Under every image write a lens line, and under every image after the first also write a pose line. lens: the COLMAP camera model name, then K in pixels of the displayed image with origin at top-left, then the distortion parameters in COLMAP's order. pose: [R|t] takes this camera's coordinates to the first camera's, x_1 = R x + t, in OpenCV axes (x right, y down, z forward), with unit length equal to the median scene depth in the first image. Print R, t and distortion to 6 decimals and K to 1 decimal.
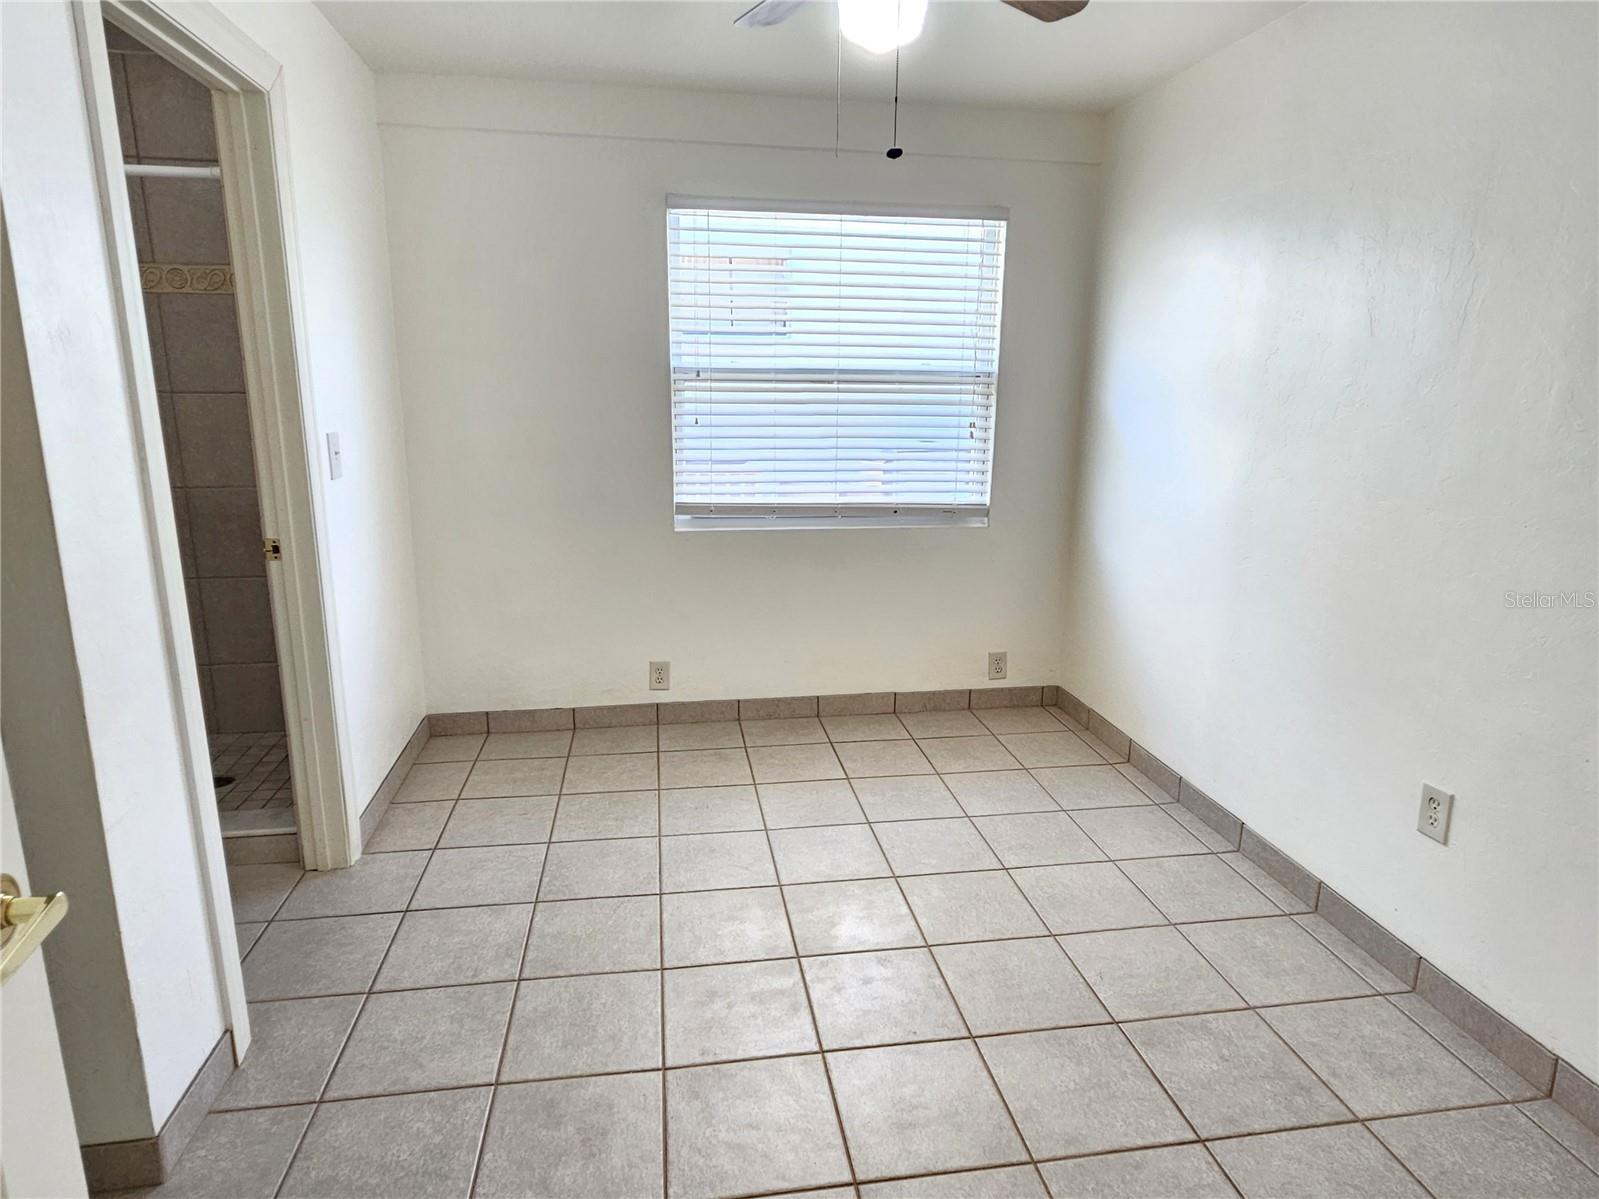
lens RADIAL K [[941.8, 0, 789.9], [0, 941.8, 595.0], [0, 0, 1]] dist [0.002992, -0.000584]
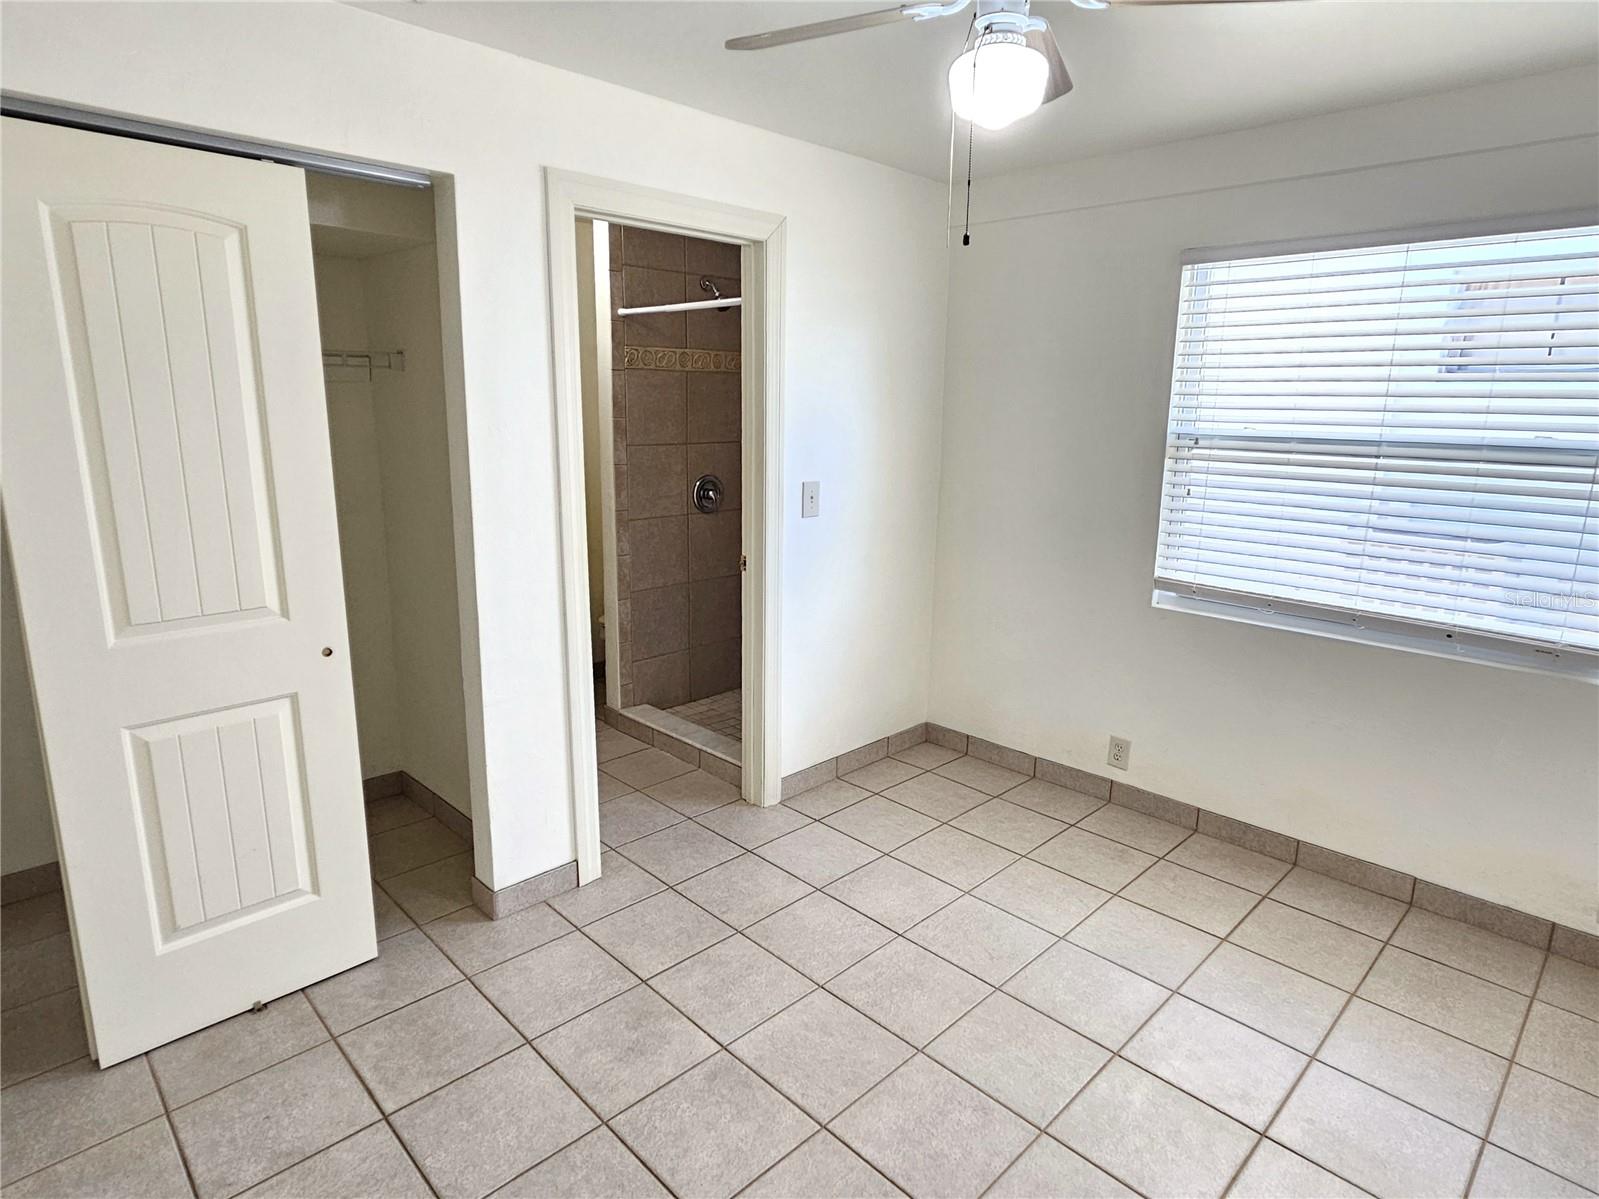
lens RADIAL K [[895.2, 0, 796.5], [0, 895.2, 592.0], [0, 0, 1]] dist [-0.002323, 0.000670]
pose [[0.577870, 0.168041, -0.798642, 0.391298], [-0.191091, 0.979230, 0.067772, -0.077073], [0.793443, 0.113449, 0.597978, 0.195266]]
